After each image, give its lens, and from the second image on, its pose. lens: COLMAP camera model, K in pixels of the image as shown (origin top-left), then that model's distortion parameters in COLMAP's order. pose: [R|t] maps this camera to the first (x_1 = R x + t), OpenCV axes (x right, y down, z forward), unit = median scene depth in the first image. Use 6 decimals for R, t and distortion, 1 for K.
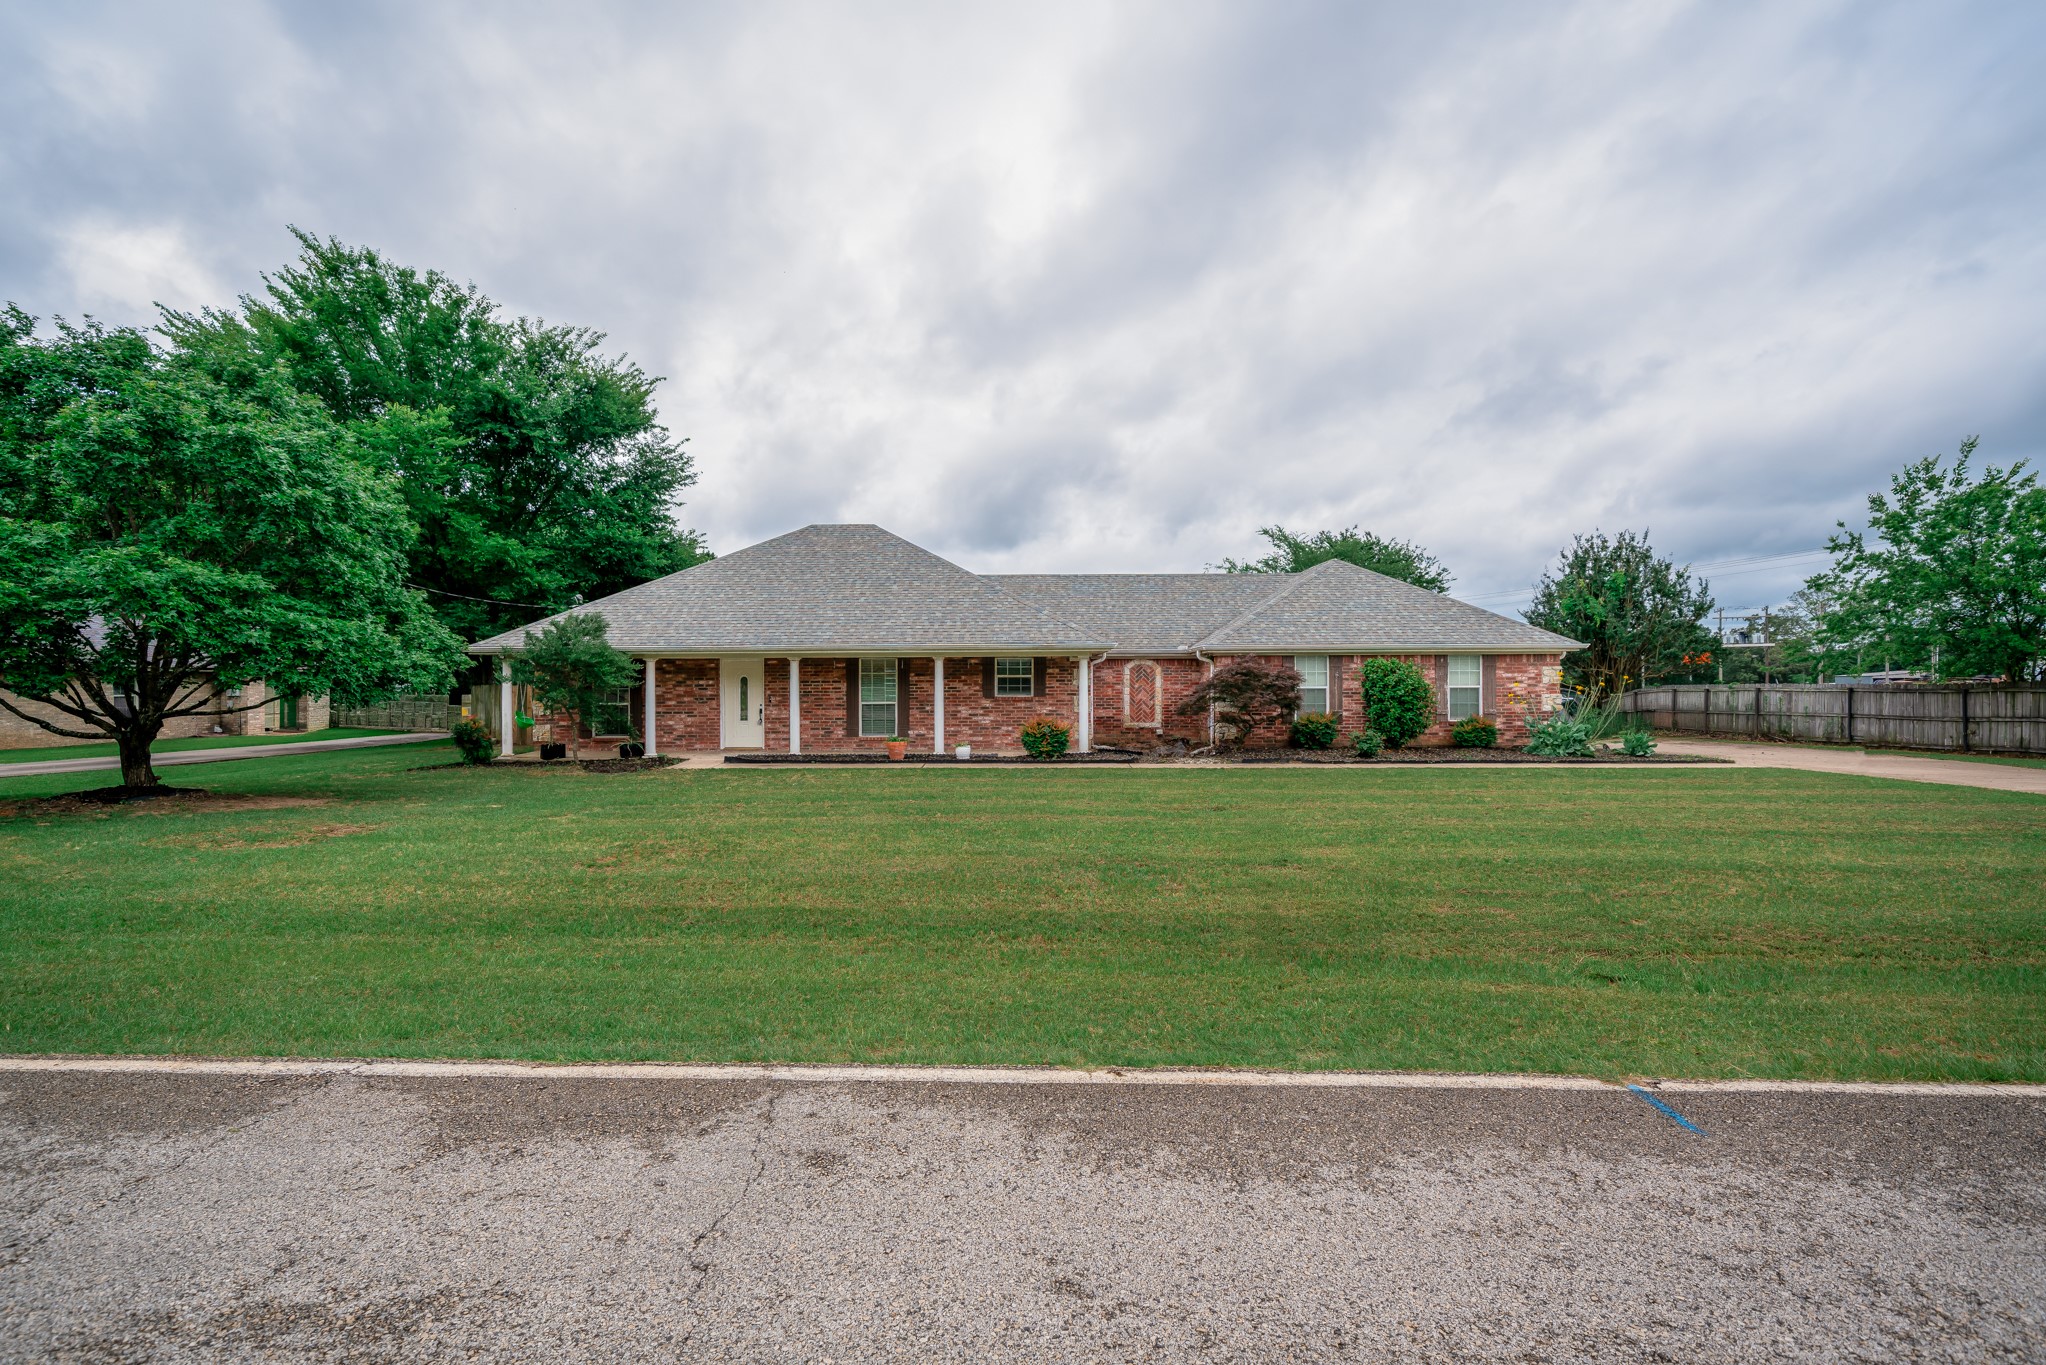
lens RADIAL K [[947.4, 0, 1014.0], [0, 947.4, 681.6], [0, 0, 1]] dist [-0.002894, -0.000626]
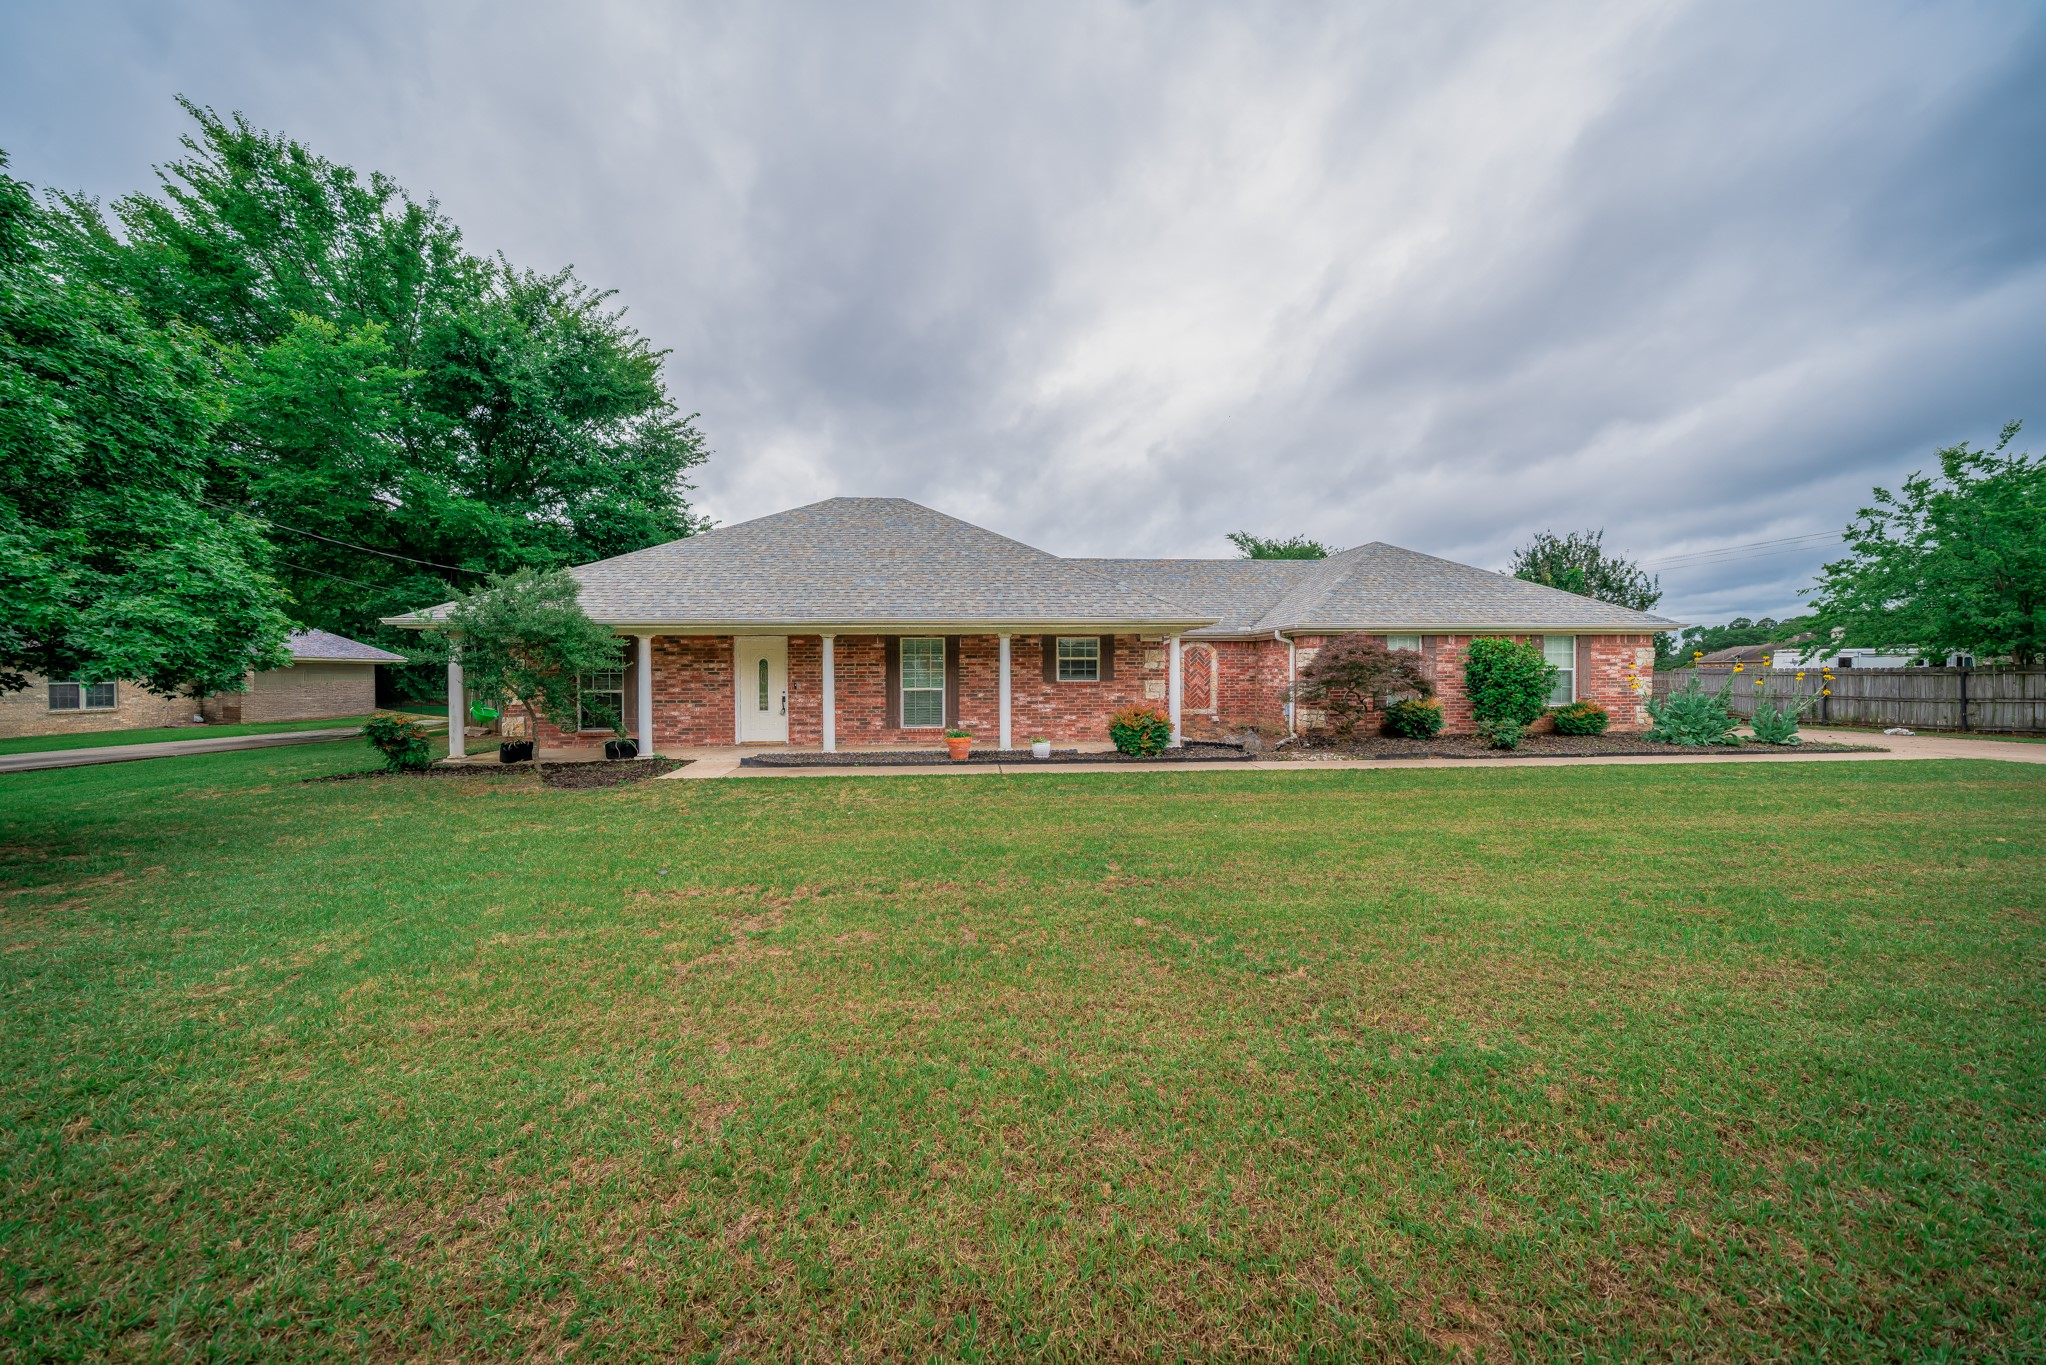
lens RADIAL K [[726.7, 0, 1030.8], [0, 726.7, 678.0], [0, 0, 1]] dist [-0.009632, 0.001996]
pose [[0.996299, -0.002391, 0.085927, -0.102156], [0.001644, 0.999960, 0.008763, 0.006849], [-0.085944, -0.008589, 0.996263, 0.331910]]
